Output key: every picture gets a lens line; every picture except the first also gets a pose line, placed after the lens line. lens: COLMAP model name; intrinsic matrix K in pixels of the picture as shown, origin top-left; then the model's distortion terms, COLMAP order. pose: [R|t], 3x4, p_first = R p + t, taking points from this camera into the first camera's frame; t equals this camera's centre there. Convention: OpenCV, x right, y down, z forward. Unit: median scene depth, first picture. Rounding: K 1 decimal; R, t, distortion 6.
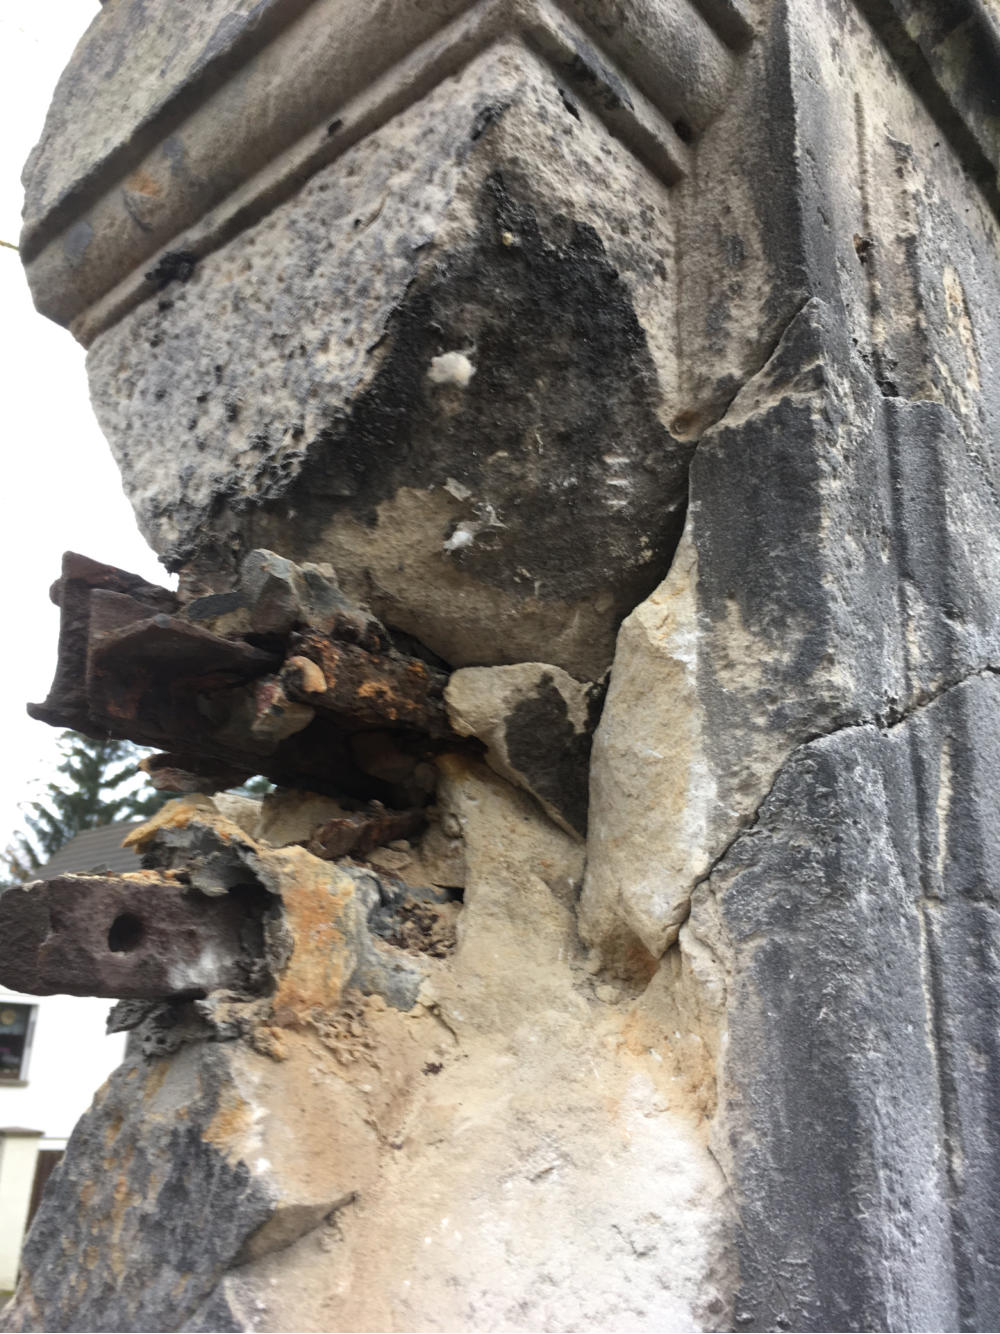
lens RADIAL K [[1127.1, 0, 500.2], [0, 1127.1, 671.8], [0, 0, 1]] dist [0.049310, -0.023011]
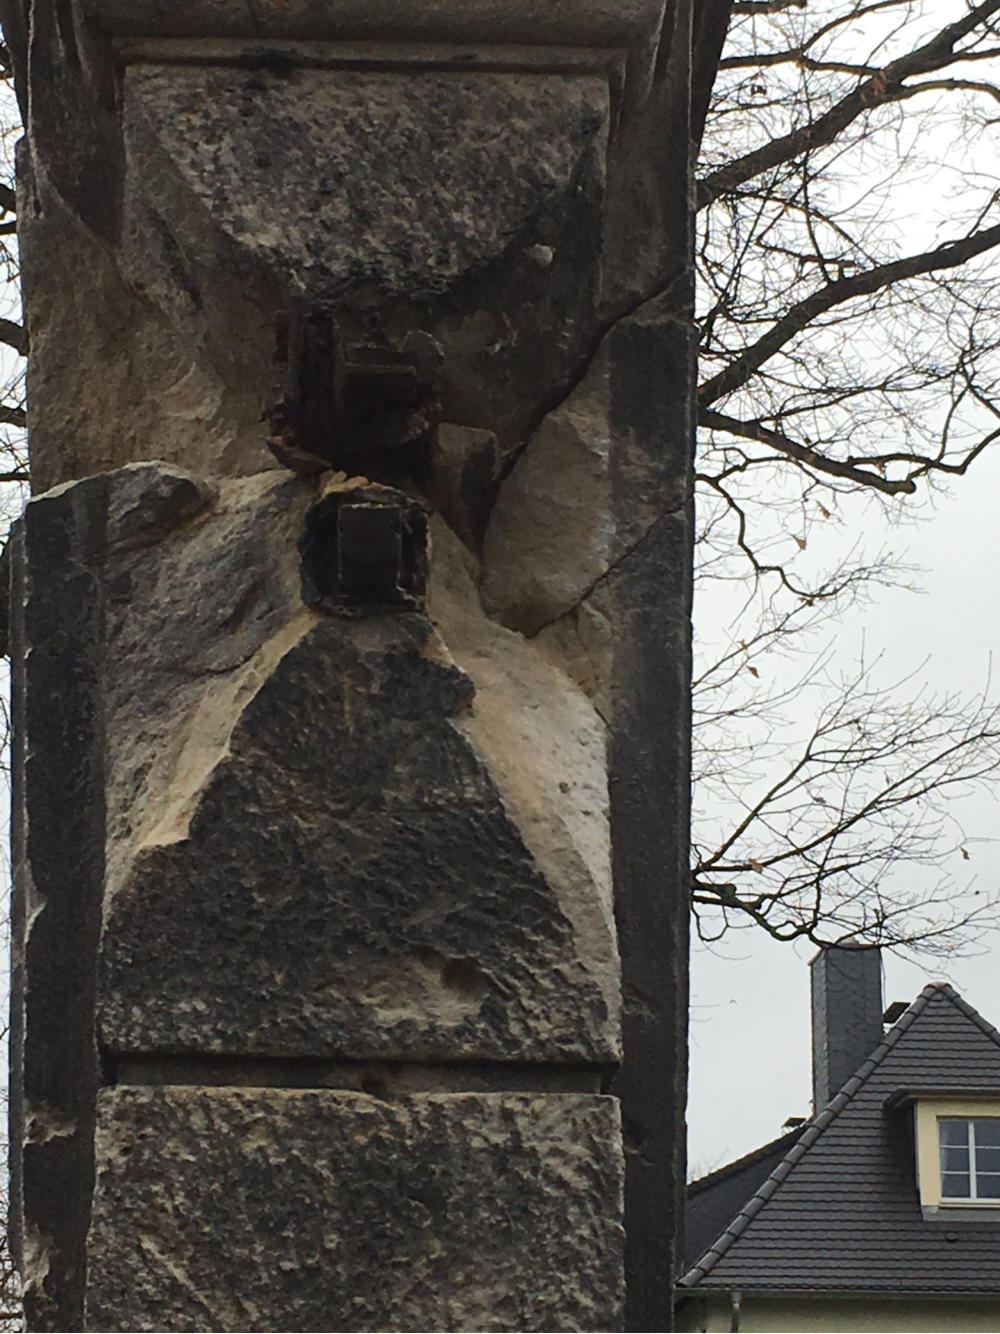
lens RADIAL K [[3394.3, 0, 500.9], [0, 3394.3, 670.1], [0, 0, 1]] dist [0.031182, 0.000000]
pose [[0.713852, 0.163364, 0.680976, -3.268083], [-0.216148, 0.976331, -0.007635, 0.367003], [-0.666105, -0.141741, 0.732266, -2.621990]]
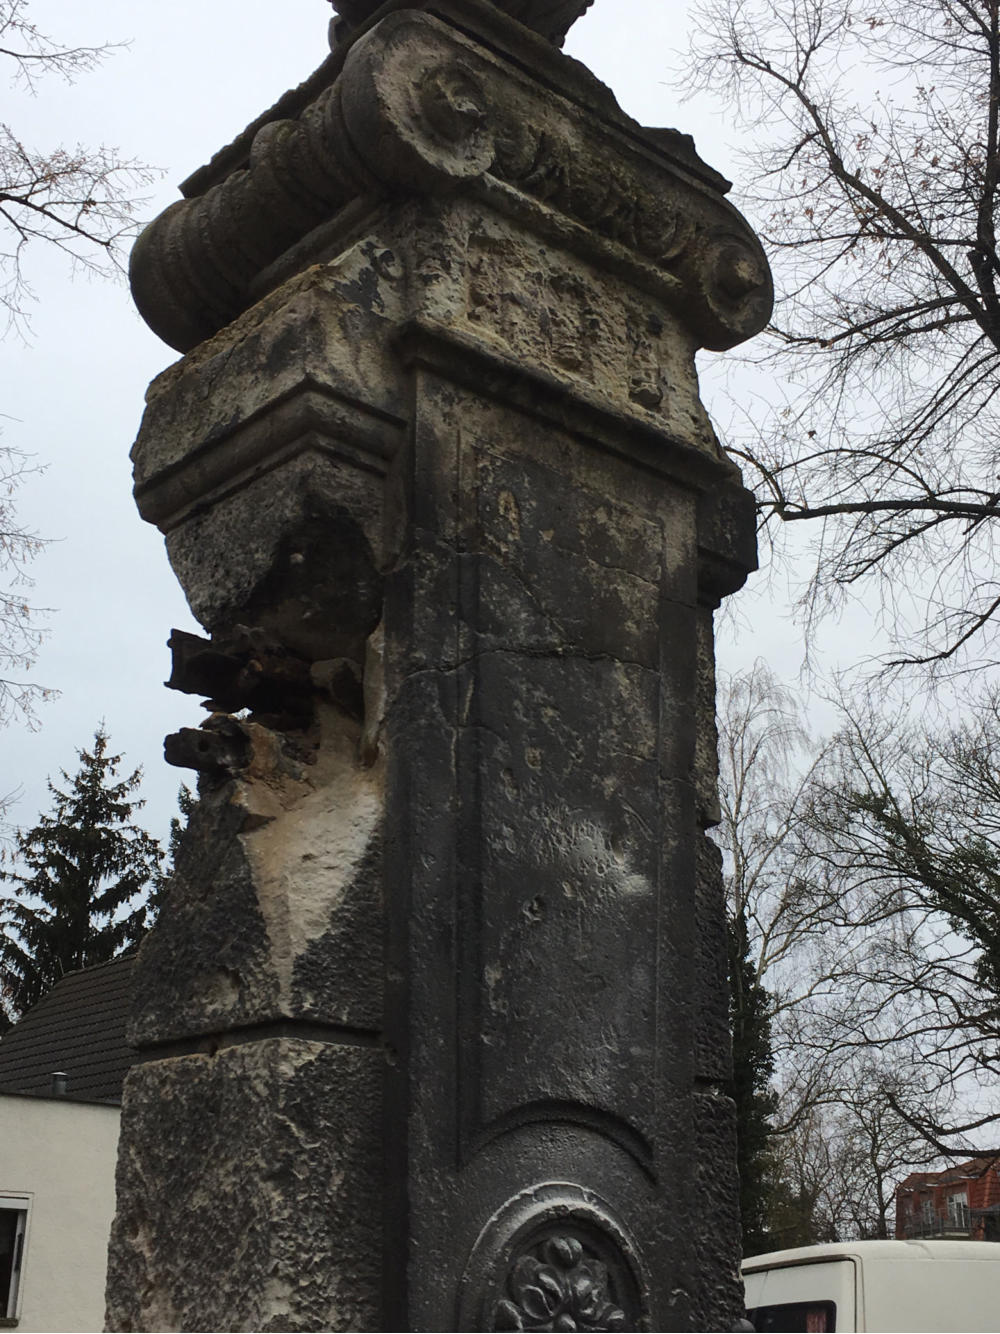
lens RADIAL K [[1774.7, 0, 498.6], [0, 1774.7, 666.1], [0, 0, 1]] dist [0.063480, 0.000000]
pose [[0.992754, -0.062594, -0.102575, 0.900707], [0.059774, 0.997751, -0.030341, 0.175168], [0.104243, 0.023990, 0.994262, -3.420701]]
